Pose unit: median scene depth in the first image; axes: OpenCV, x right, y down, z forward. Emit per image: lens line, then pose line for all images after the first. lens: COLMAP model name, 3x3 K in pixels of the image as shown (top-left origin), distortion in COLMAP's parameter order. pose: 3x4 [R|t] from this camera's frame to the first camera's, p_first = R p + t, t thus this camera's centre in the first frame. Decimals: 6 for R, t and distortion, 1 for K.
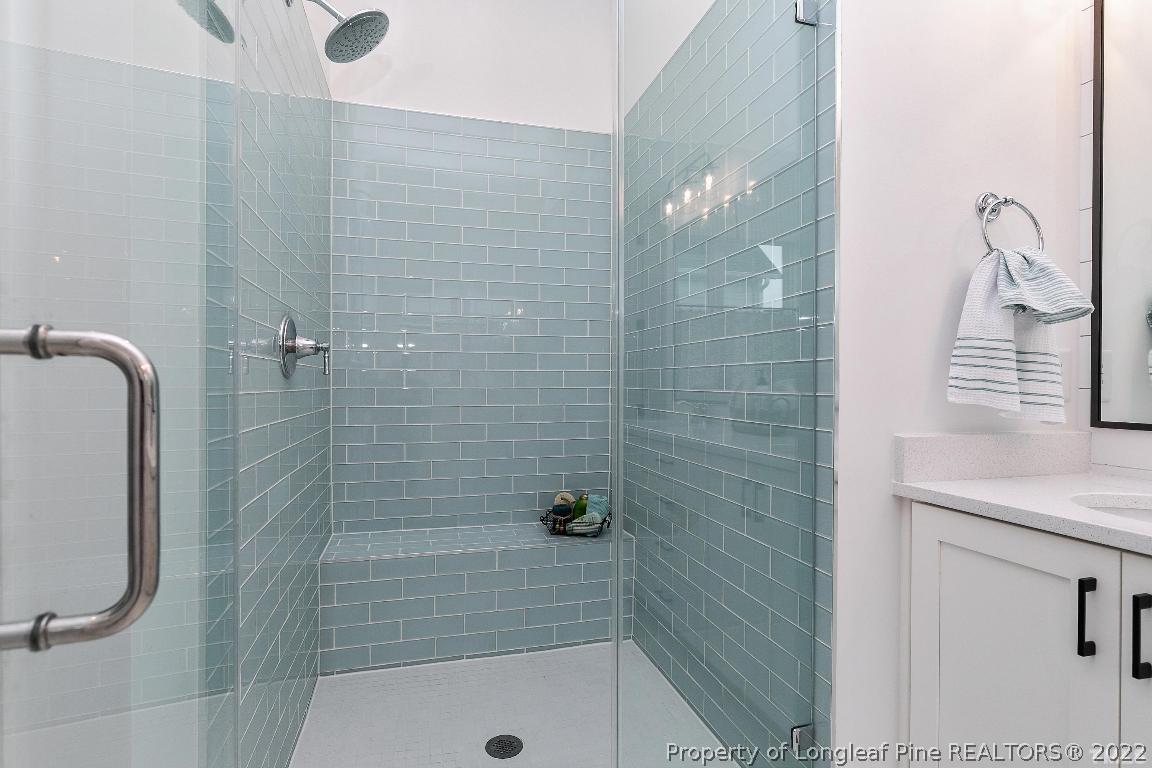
lens RADIAL K [[583.1, 0, 578.3], [0, 583.1, 394.7], [0, 0, 1]] dist [0.026904, -0.000031]
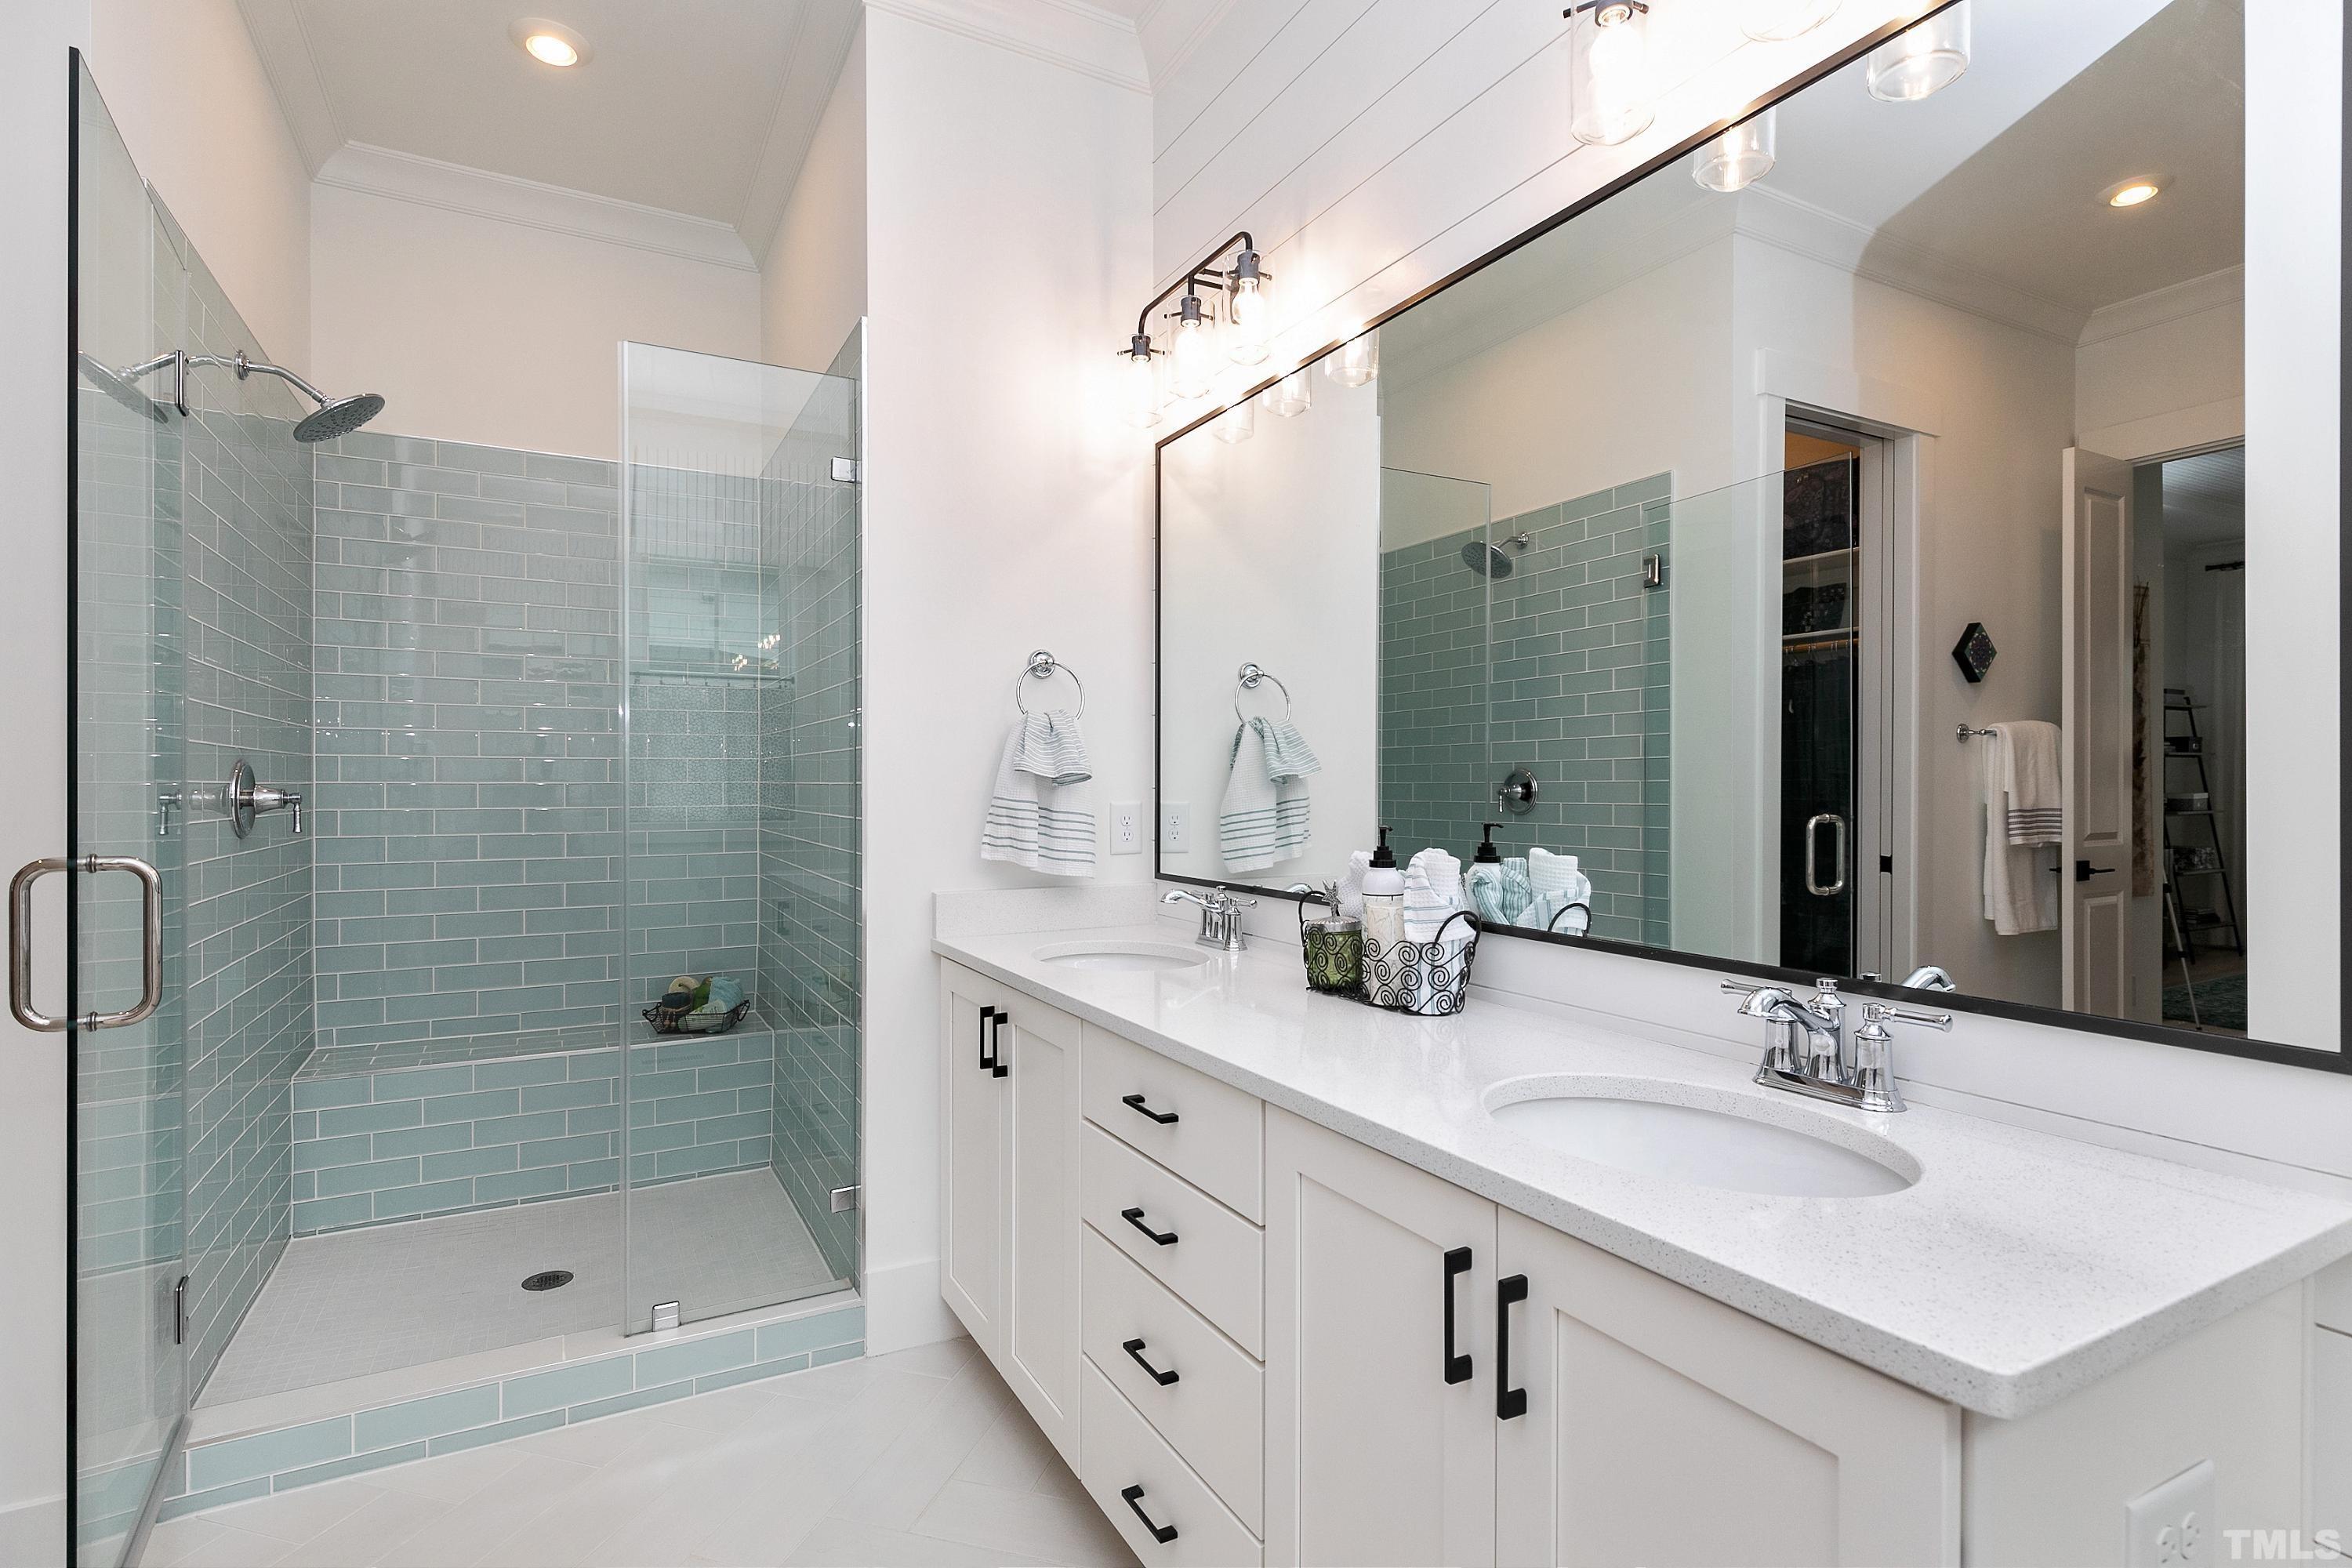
lens RADIAL K [[1134.7, 0, 1168.9], [0, 1134.7, 788.7], [0, 0, 1]] dist [0.003319, 0.000573]
pose [[0.975017, -0.004856, 0.222079, 0.369870], [0.008027, 0.999878, -0.013381, -0.059941], [-0.221987, 0.014830, 0.974937, -0.747989]]
